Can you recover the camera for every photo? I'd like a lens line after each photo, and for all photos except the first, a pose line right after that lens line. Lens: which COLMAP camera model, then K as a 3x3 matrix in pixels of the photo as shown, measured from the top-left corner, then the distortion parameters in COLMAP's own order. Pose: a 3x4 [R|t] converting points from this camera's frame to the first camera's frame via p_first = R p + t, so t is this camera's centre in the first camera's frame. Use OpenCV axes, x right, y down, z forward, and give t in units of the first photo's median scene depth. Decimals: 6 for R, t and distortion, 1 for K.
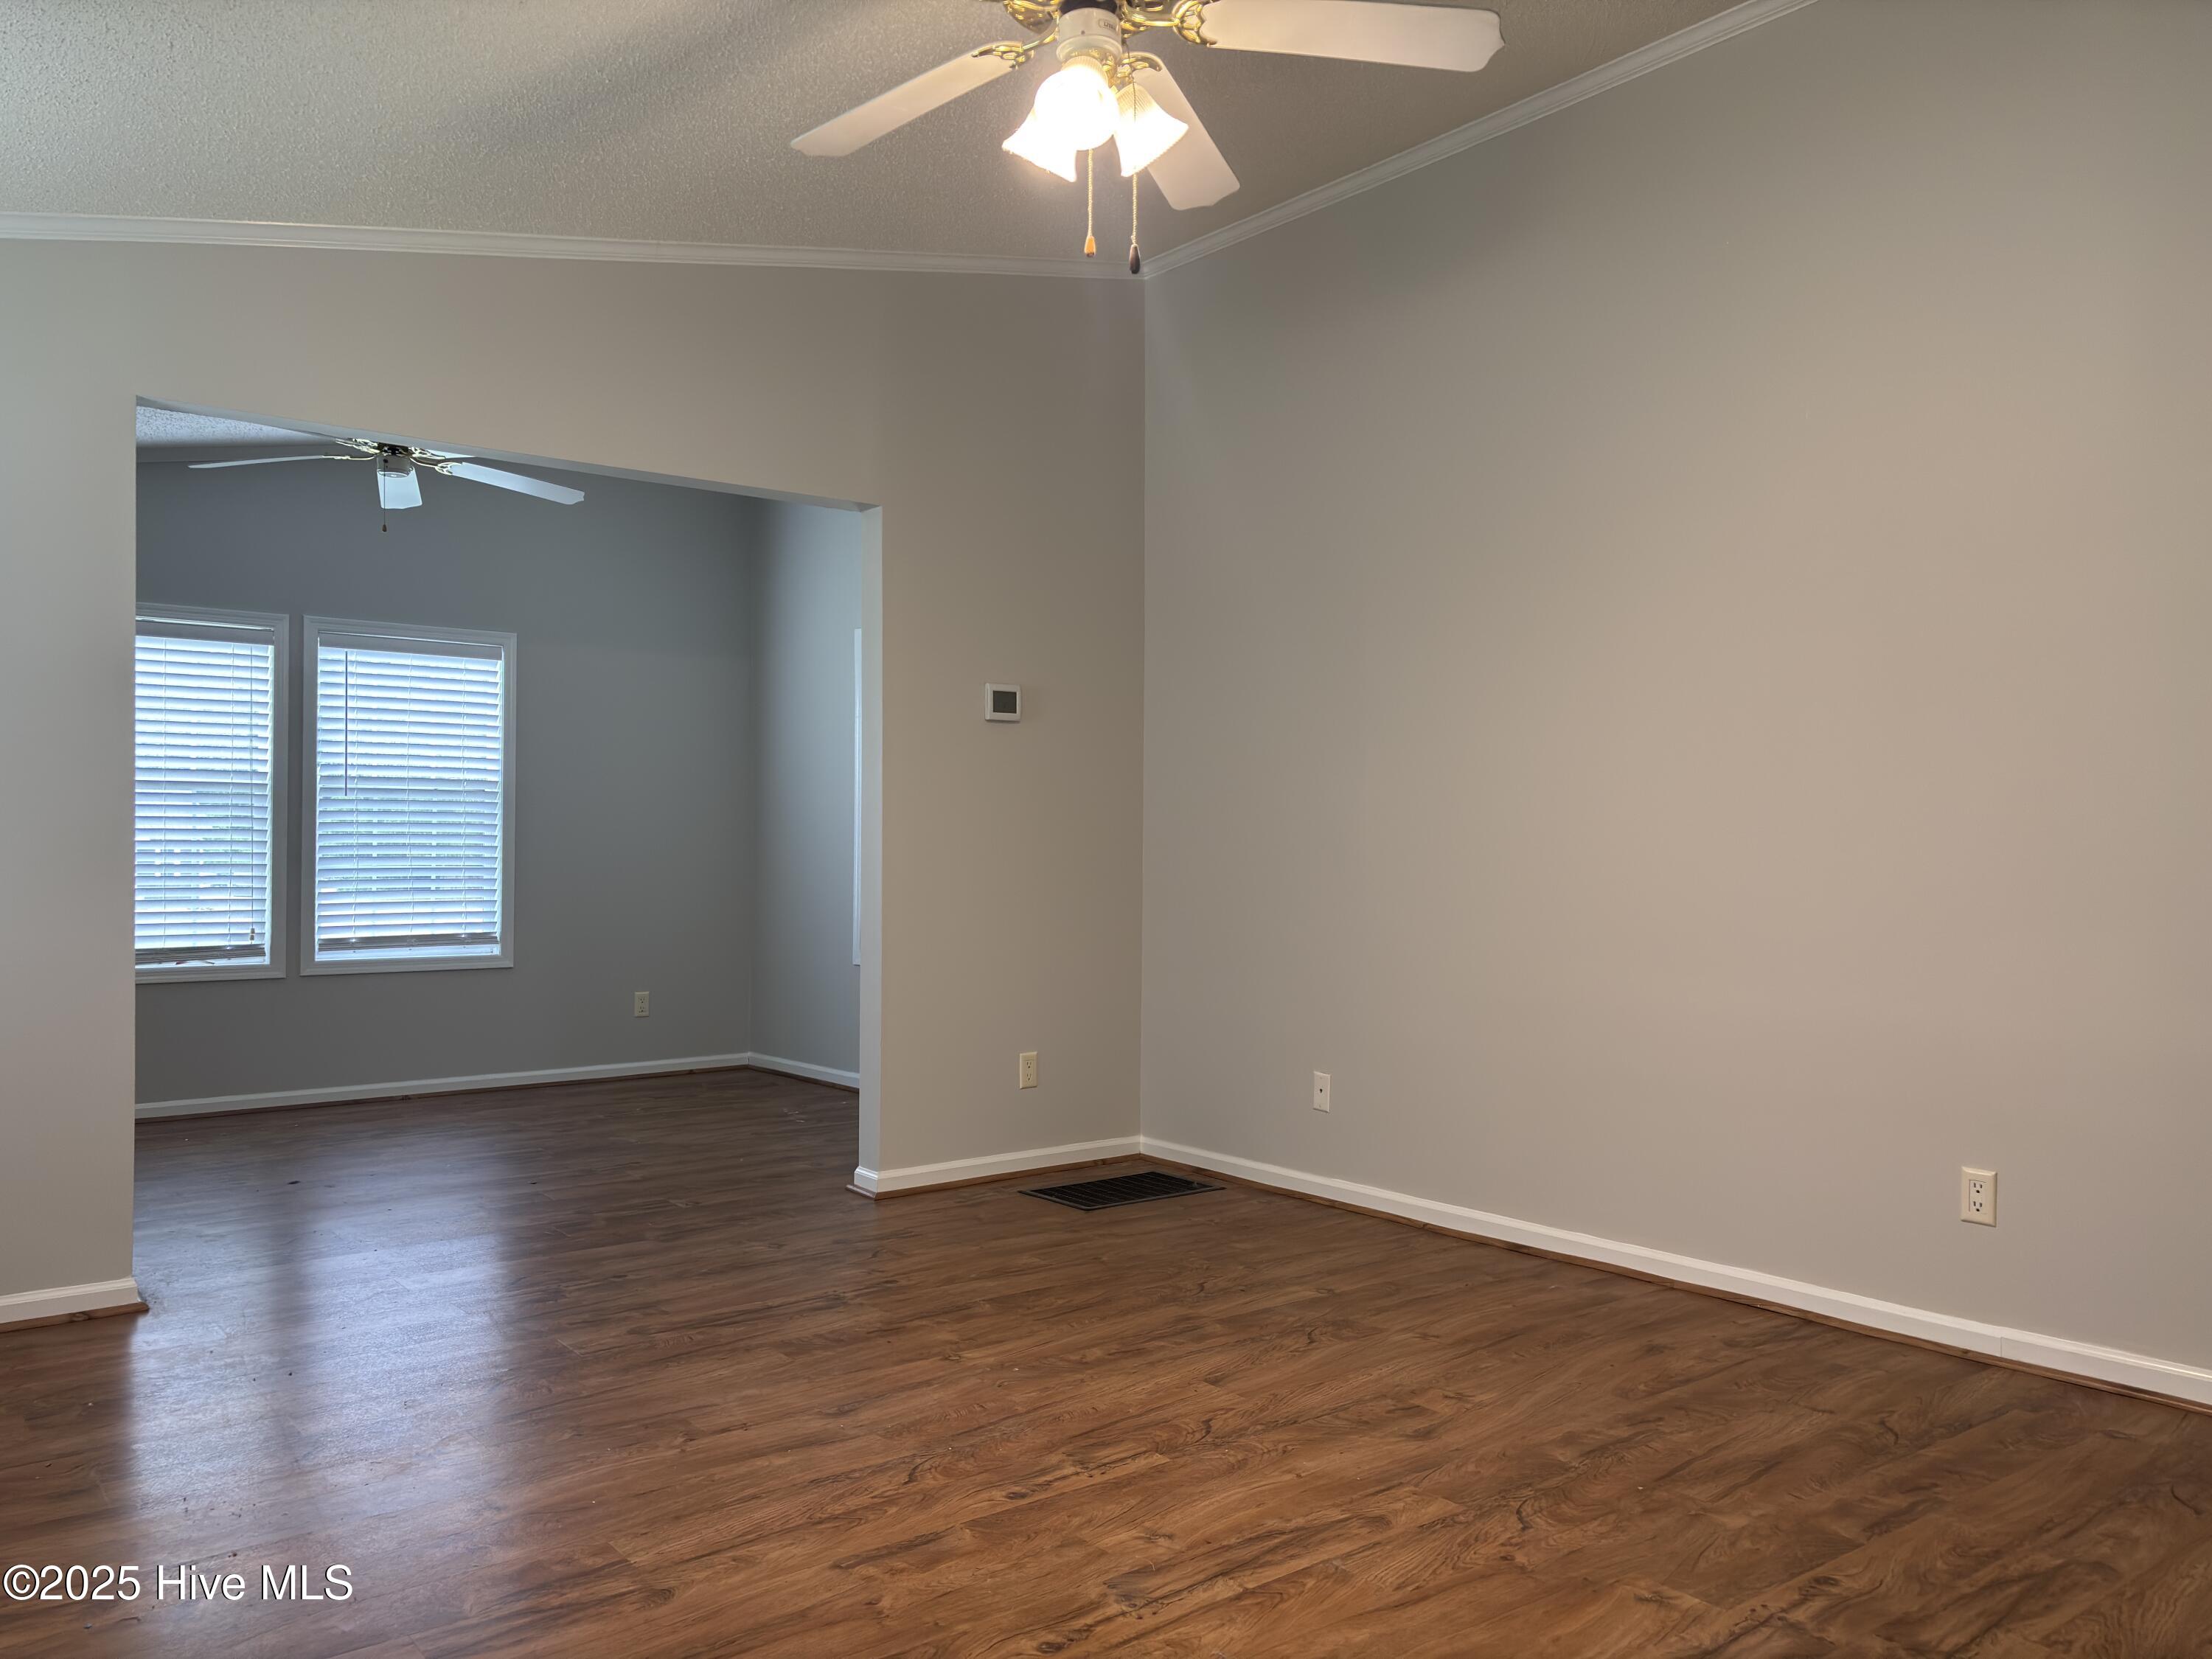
lens RADIAL K [[1677.5, 0, 1106.0], [0, 1677.5, 829.5], [0, 0, 1]] dist [0.042099, -0.051648]
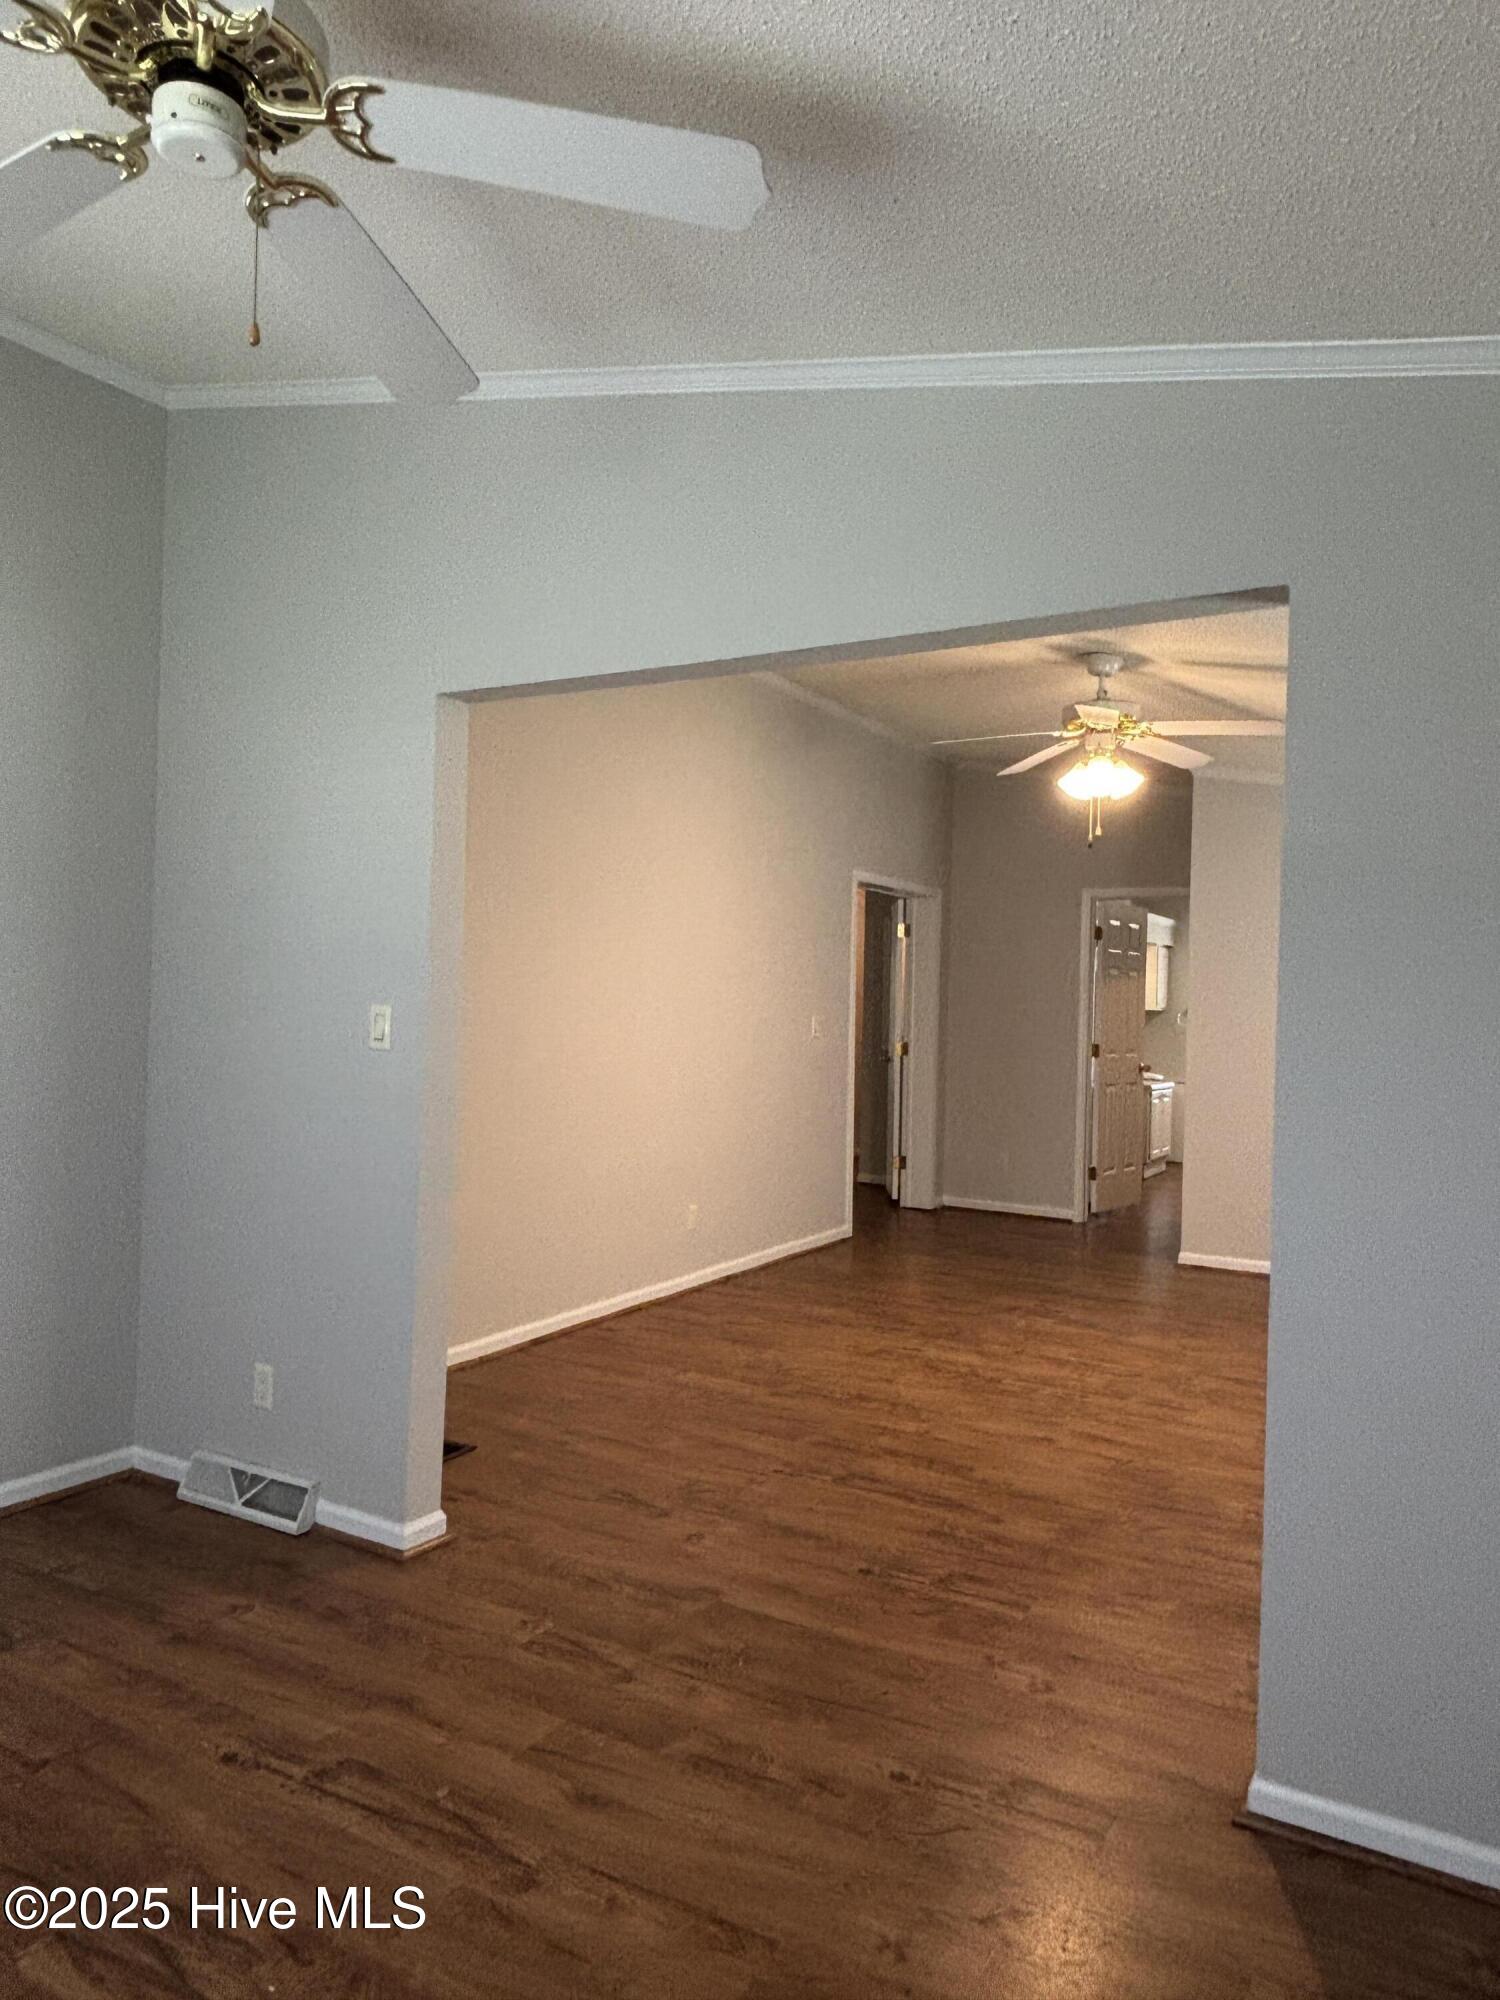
lens RADIAL K [[1335.6, 0, 750.0], [0, 1335.6, 1000.0], [0, 0, 1]] dist [0.028964, -0.056787]
pose [[-0.372817, -0.010282, 0.927848, -1.358036], [-0.036608, 0.999323, -0.003636, -0.078302], [-0.927183, -0.035323, -0.372941, 1.898220]]
